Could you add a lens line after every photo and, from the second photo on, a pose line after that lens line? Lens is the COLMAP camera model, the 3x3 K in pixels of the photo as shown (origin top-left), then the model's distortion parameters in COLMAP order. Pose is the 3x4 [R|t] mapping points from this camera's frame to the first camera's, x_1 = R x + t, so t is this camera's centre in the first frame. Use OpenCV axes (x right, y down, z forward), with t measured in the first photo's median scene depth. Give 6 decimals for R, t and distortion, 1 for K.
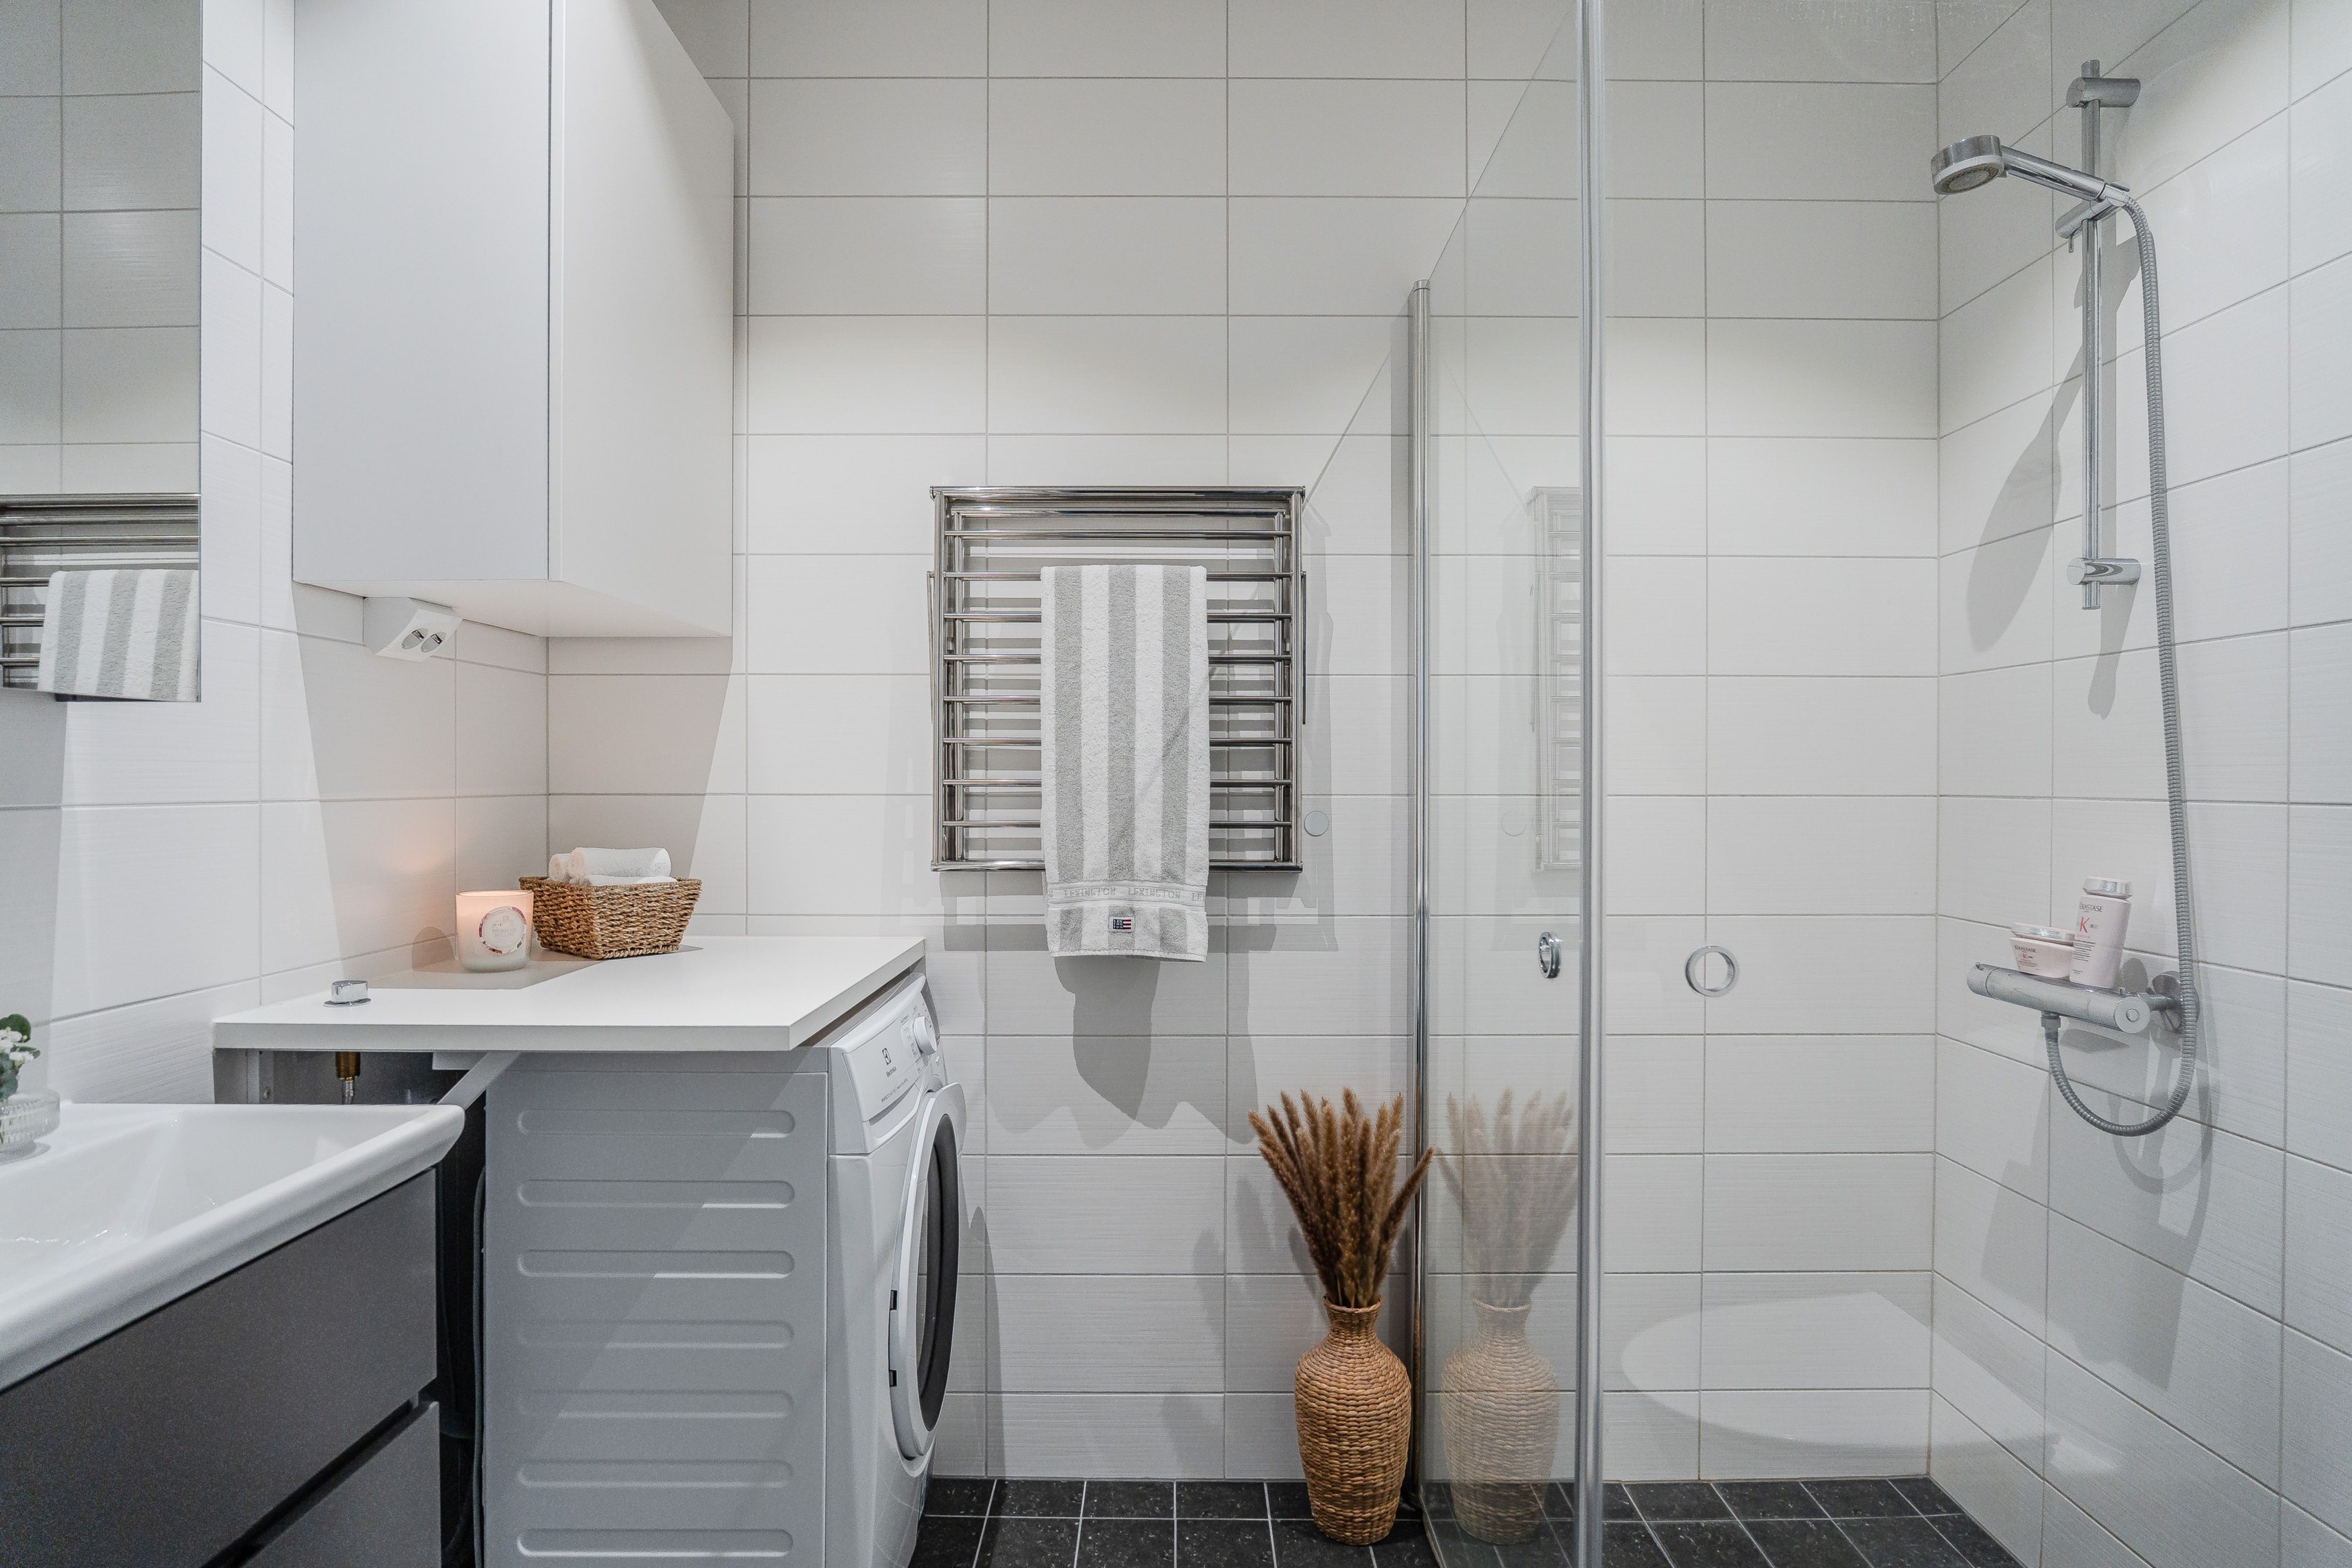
lens RADIAL K [[1342.7, 0, 1213.5], [0, 1342.7, 755.9], [0, 0, 1]] dist [-0.030444, 0.008159]
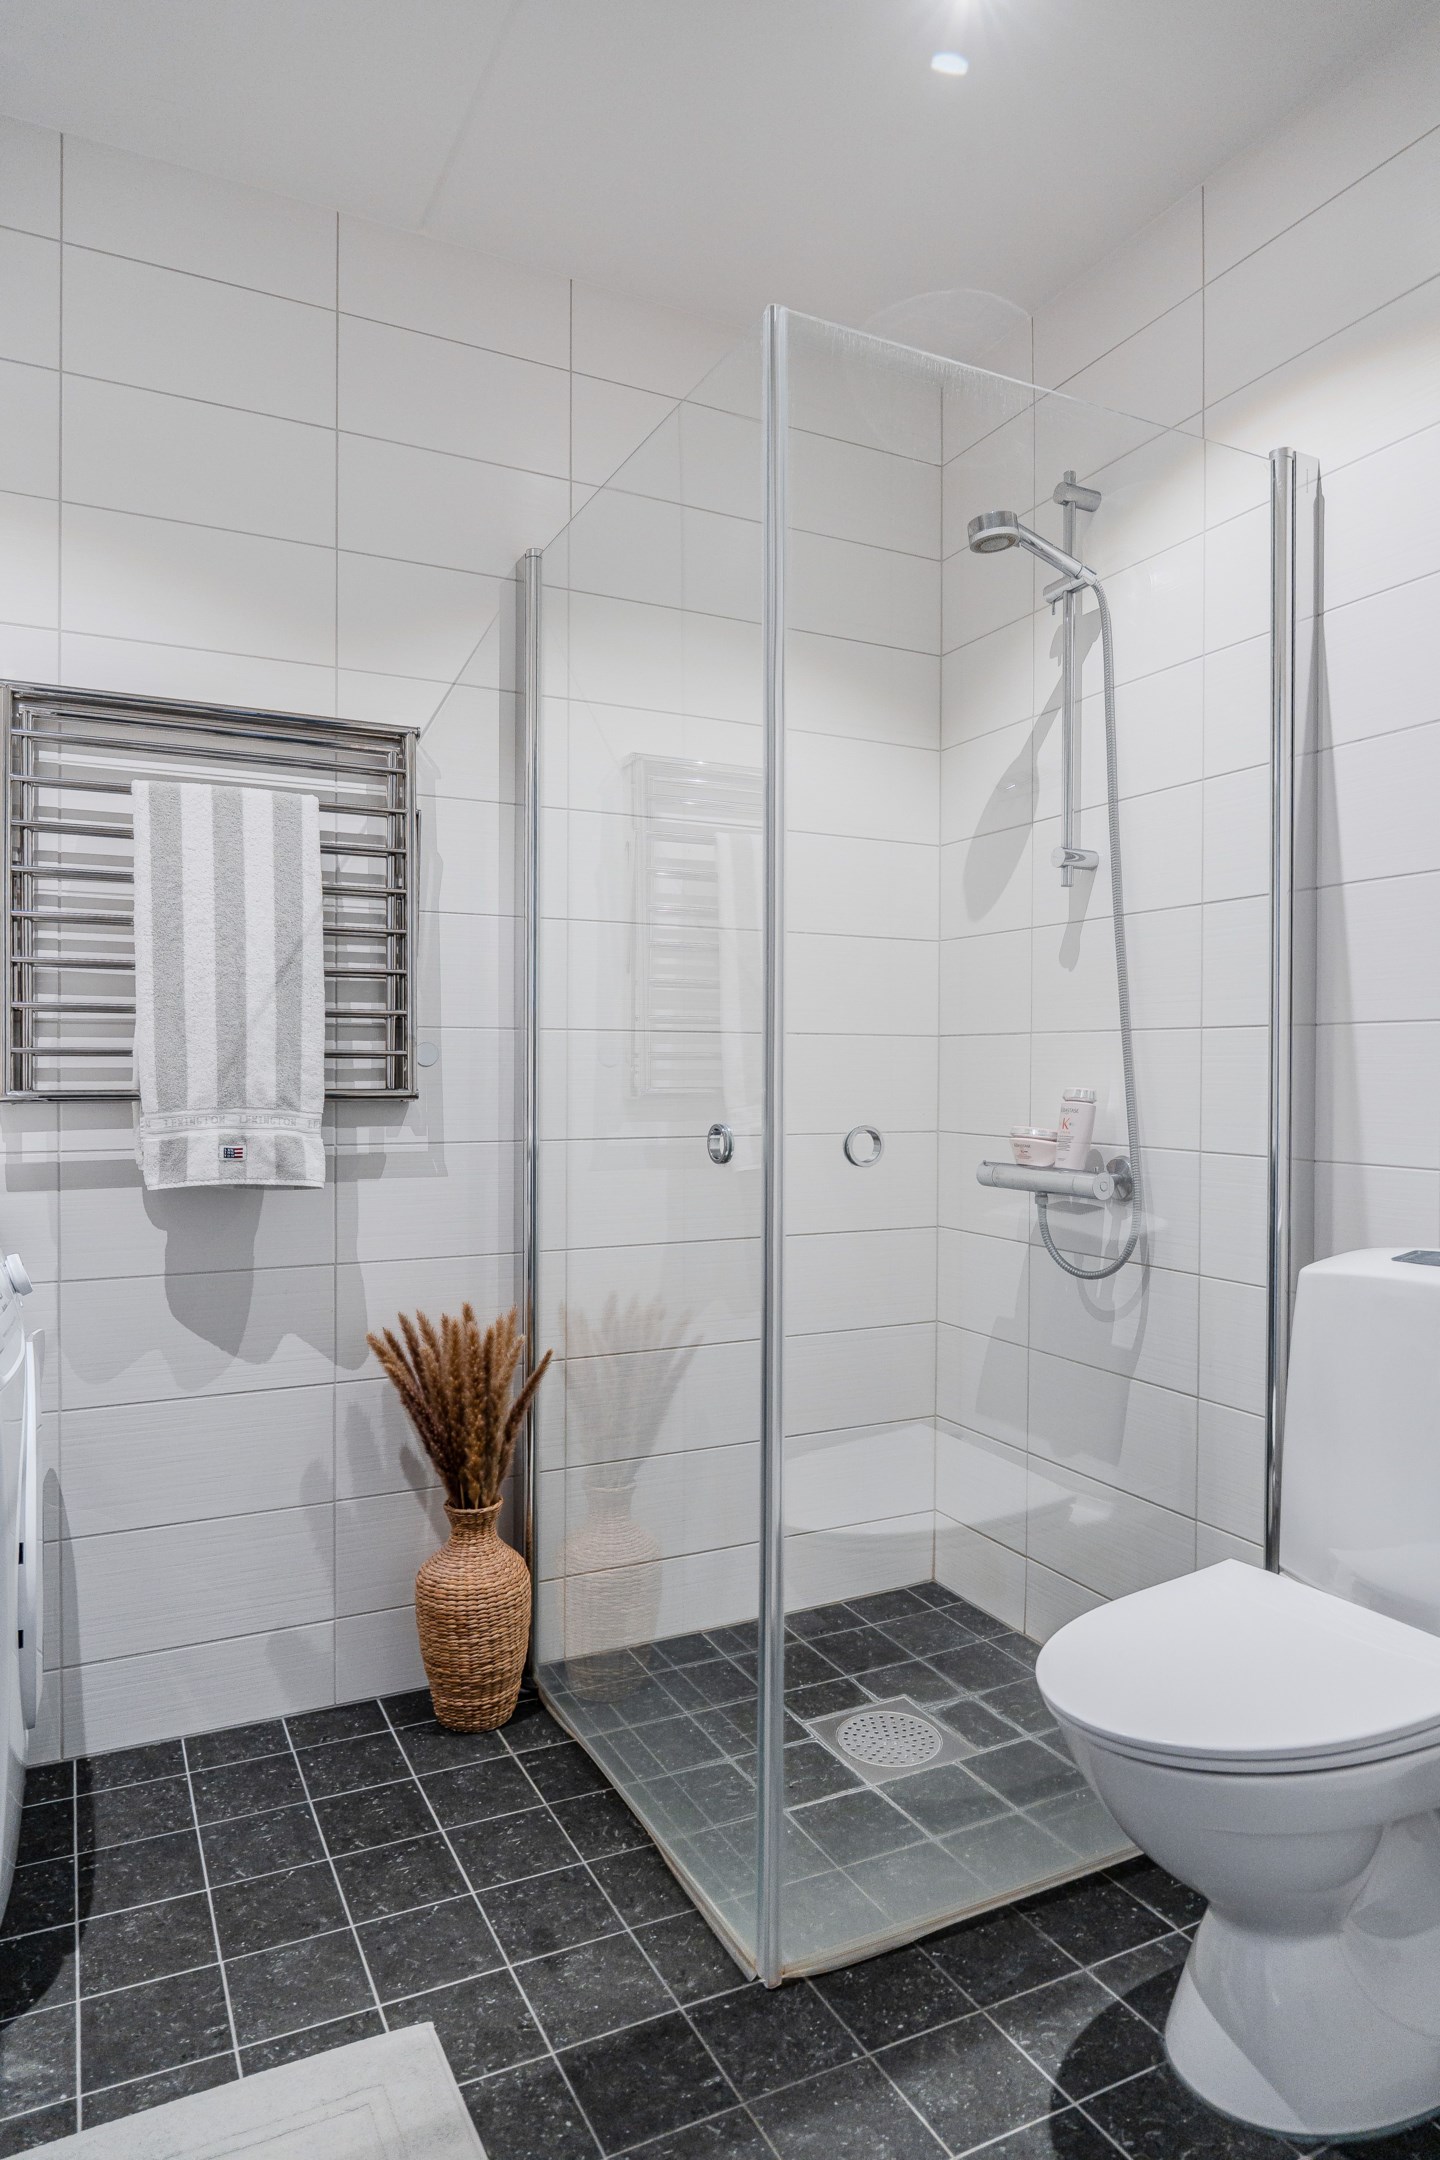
lens RADIAL K [[1306.3, 0, 738.4], [0, 1306.3, 1059.1], [0, 0, 1]] dist [-0.015960, 0.005305]
pose [[0.891756, 0.012921, 0.452331, -0.173481], [-0.014677, 0.999892, 0.000373, 0.052655], [-0.452278, -0.006972, 0.891850, -0.007727]]
